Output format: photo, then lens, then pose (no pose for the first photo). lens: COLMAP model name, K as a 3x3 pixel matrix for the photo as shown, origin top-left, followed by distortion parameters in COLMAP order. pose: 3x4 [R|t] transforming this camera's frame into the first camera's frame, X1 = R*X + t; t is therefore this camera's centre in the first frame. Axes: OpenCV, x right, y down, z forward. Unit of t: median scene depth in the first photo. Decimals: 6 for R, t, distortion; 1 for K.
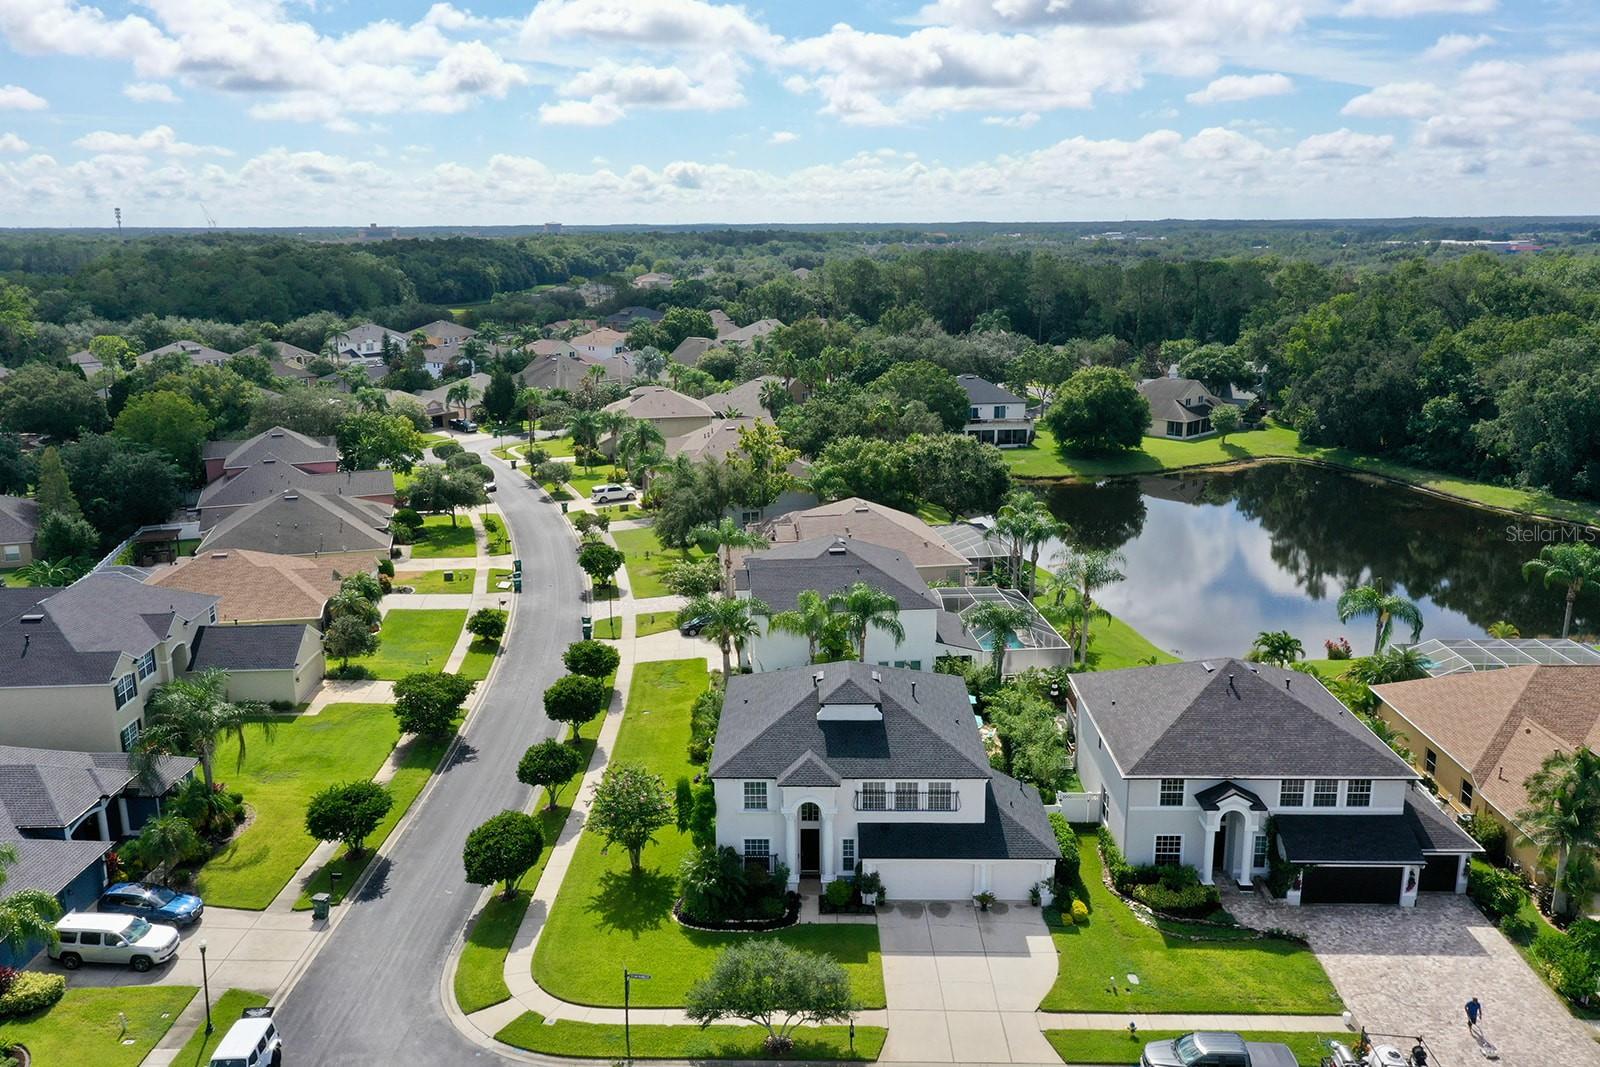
lens RADIAL K [[1283.3, 0, 795.0], [0, 1283.3, 536.4], [0, 0, 1]] dist [0.017660, 0.005707]
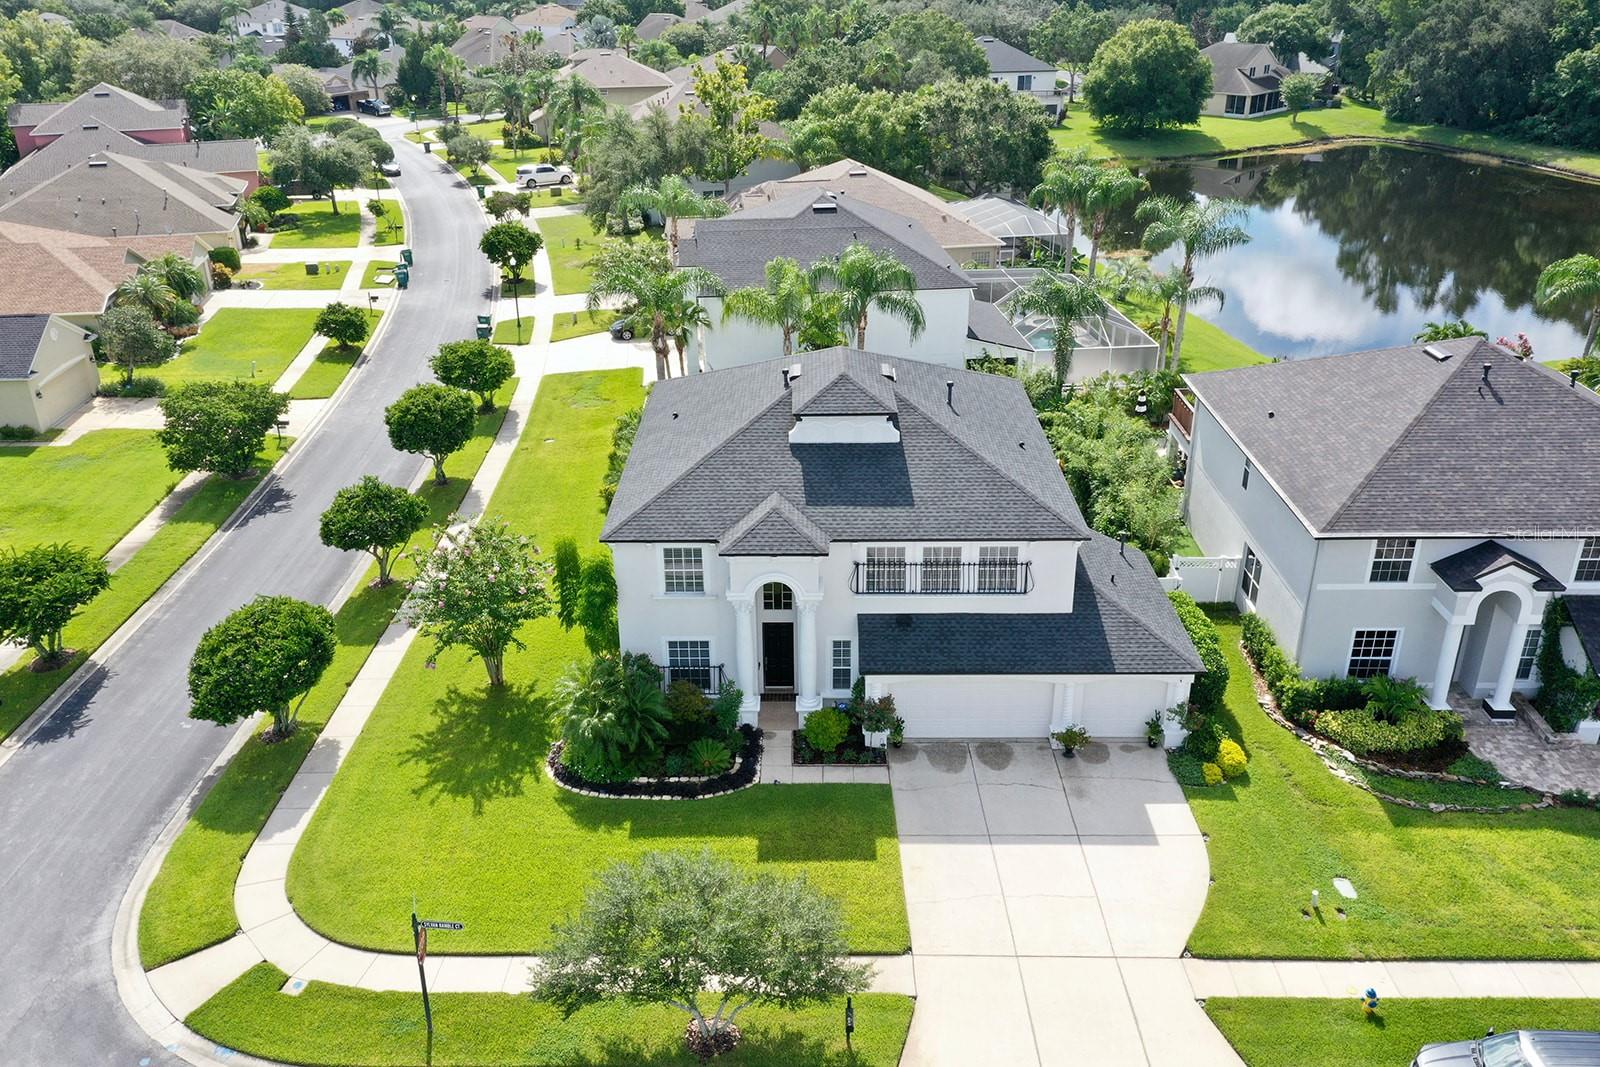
lens RADIAL K [[1283.3, 0, 796.9], [0, 1283.3, 532.3], [0, 0, 1]] dist [0.017660, 0.005707]
pose [[0.999937, -0.005821, 0.009613, 0.015282], [0.003839, 0.980870, 0.194627, 0.070479], [-0.010562, -0.194578, 0.980830, 0.425262]]
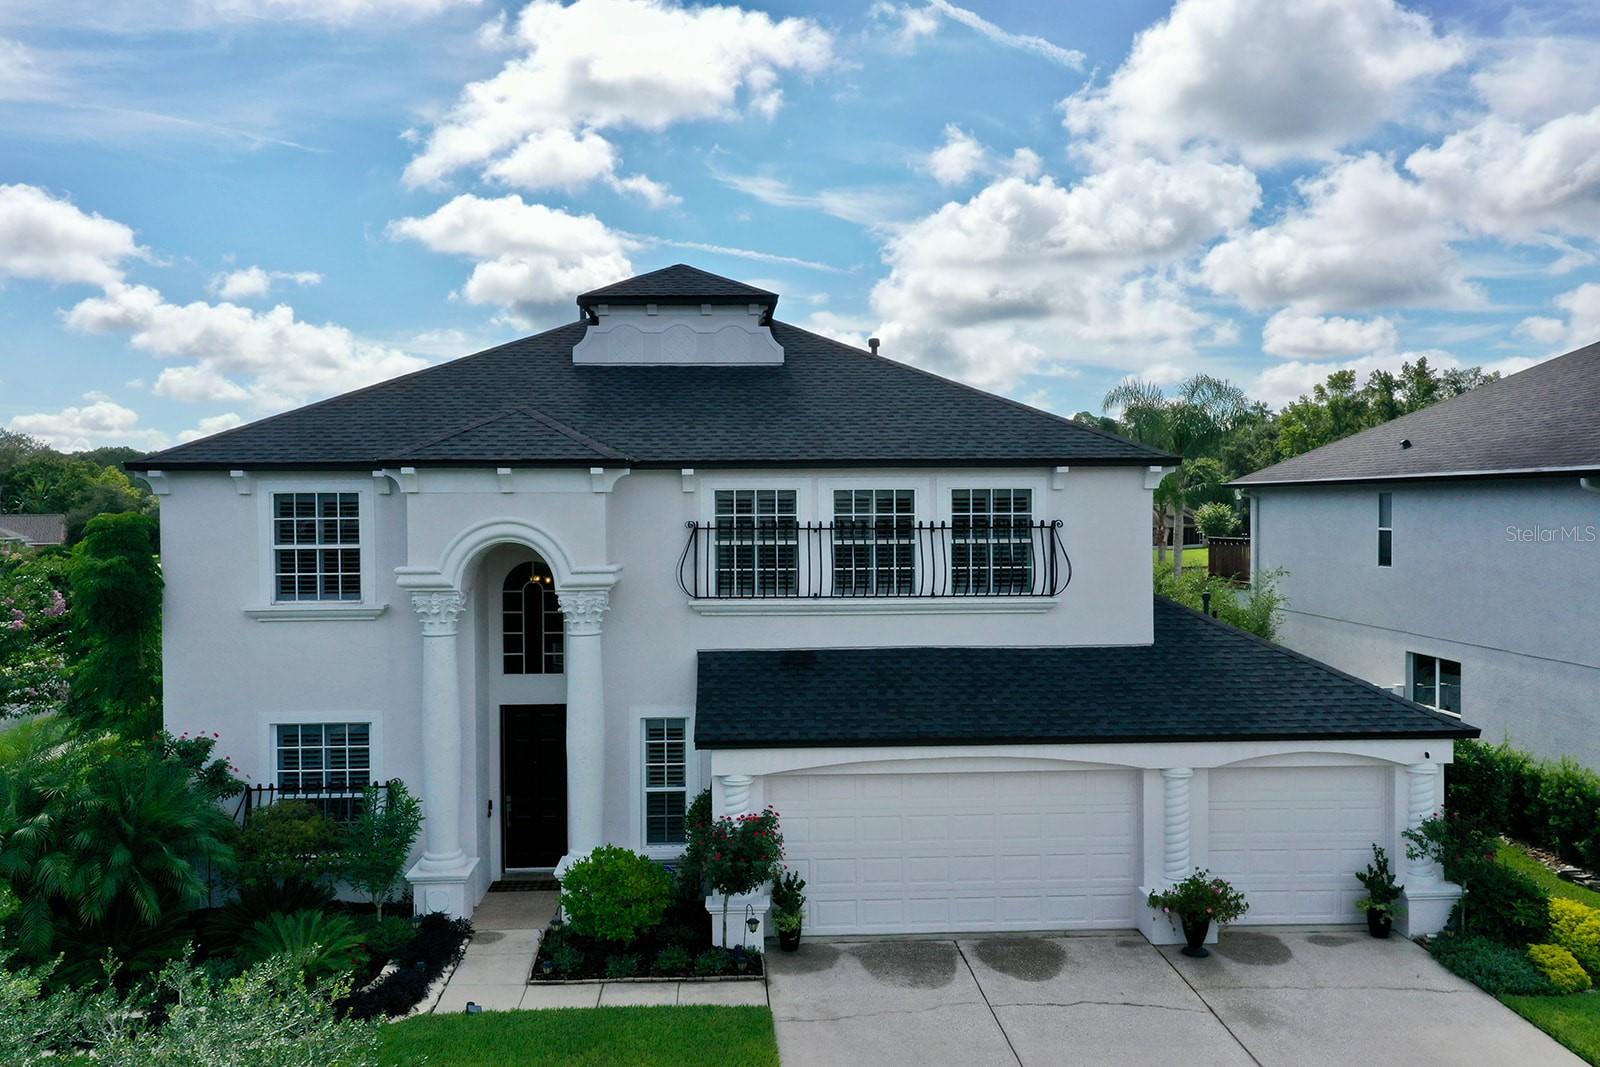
lens RADIAL K [[1283.3, 0, 795.7], [0, 1283.3, 533.1], [0, 0, 1]] dist [0.017660, 0.005707]
pose [[0.997311, 0.001223, 0.073276, 0.049322], [0.014719, 0.976143, -0.216629, 0.257197], [-0.071793, 0.217125, 0.973500, 0.724171]]
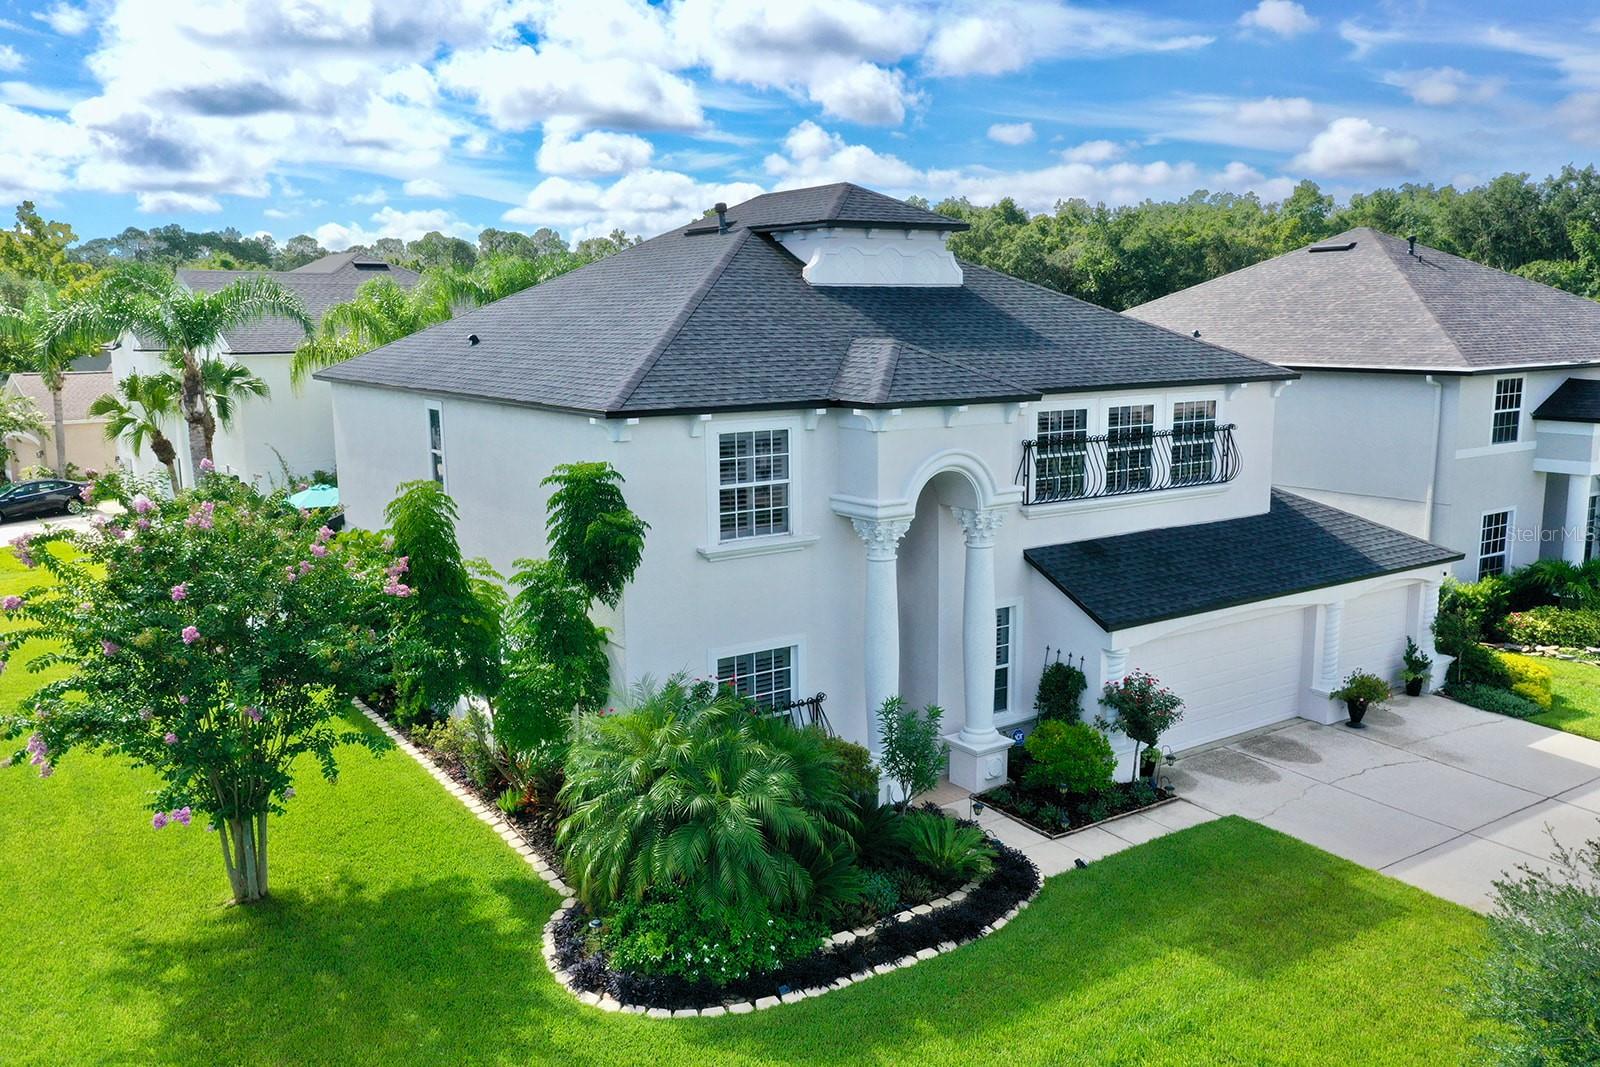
lens RADIAL K [[1283.3, 0, 800.1], [0, 1283.3, 533.7], [0, 0, 1]] dist [0.017660, 0.005707]
pose [[0.812905, -0.095008, 0.574594, -0.180482], [0.139057, 0.989732, -0.033082, 0.221239], [-0.565551, 0.106794, 0.817770, 0.765483]]
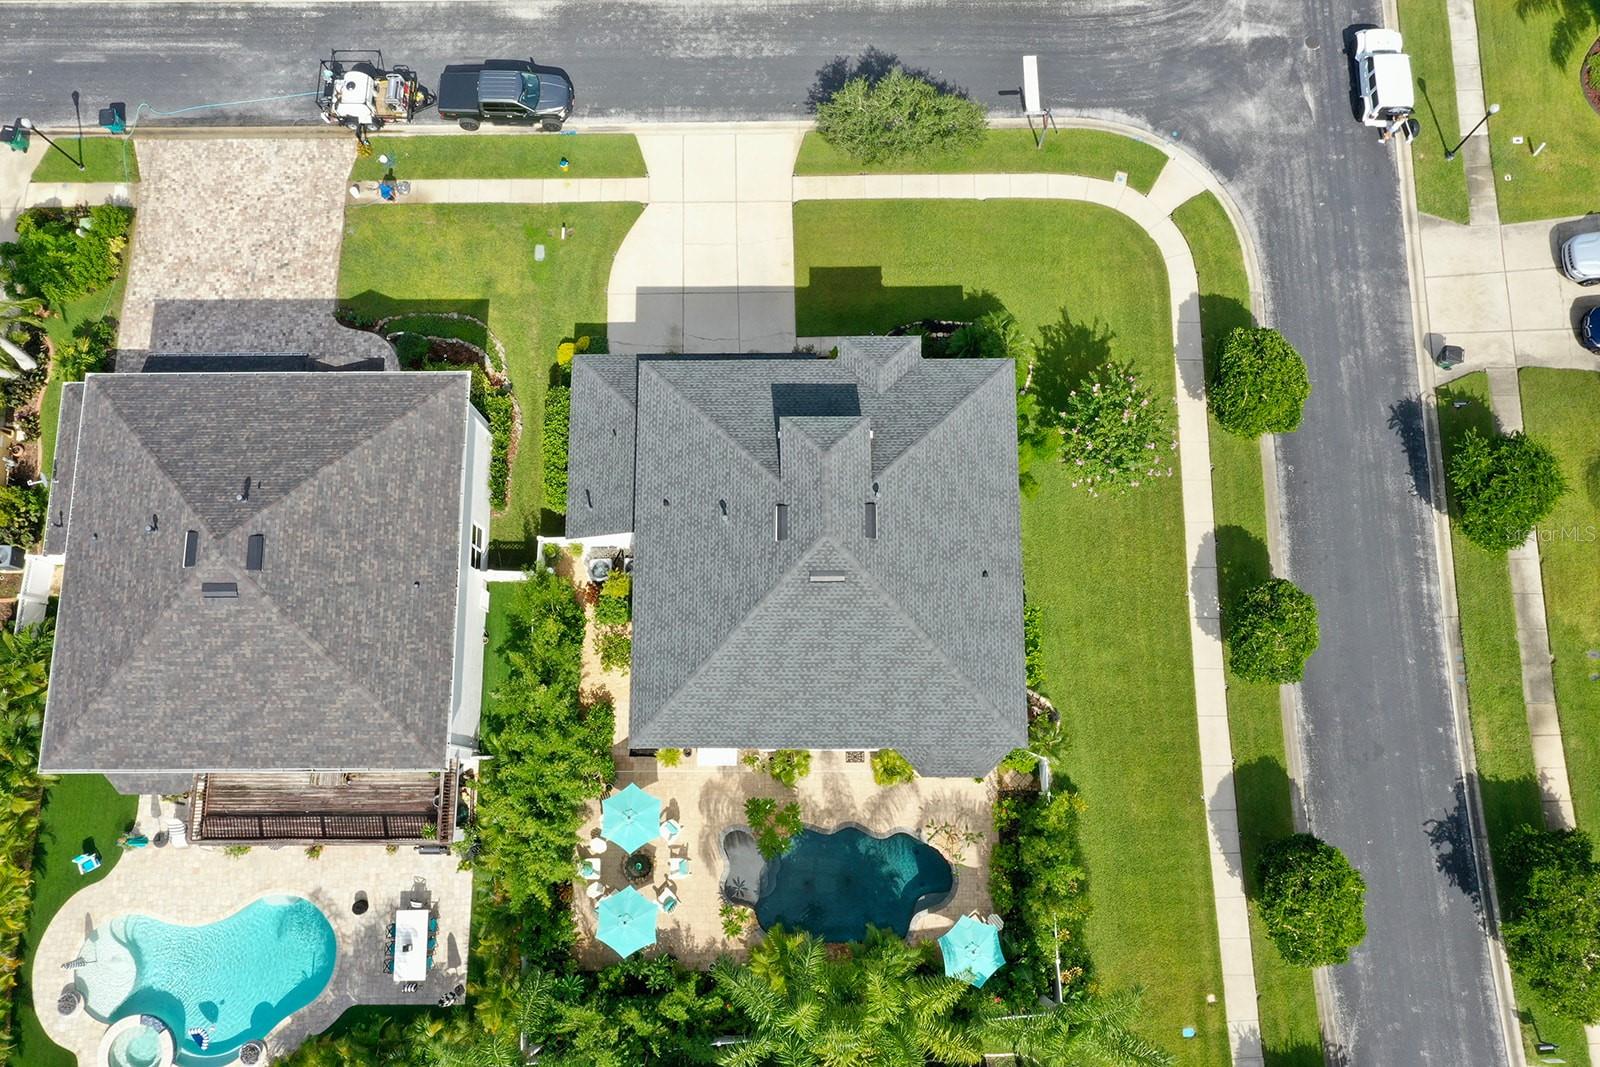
lens RADIAL K [[1283.3, 0, 800.8], [0, 1283.3, 532.8], [0, 0, 1]] dist [0.017660, 0.005707]
pose [[-0.999333, 0.029101, 0.022052, 0.043284], [0.021076, -0.033410, 0.999219, -0.567251], [0.029815, 0.999018, 0.032774, 1.058183]]
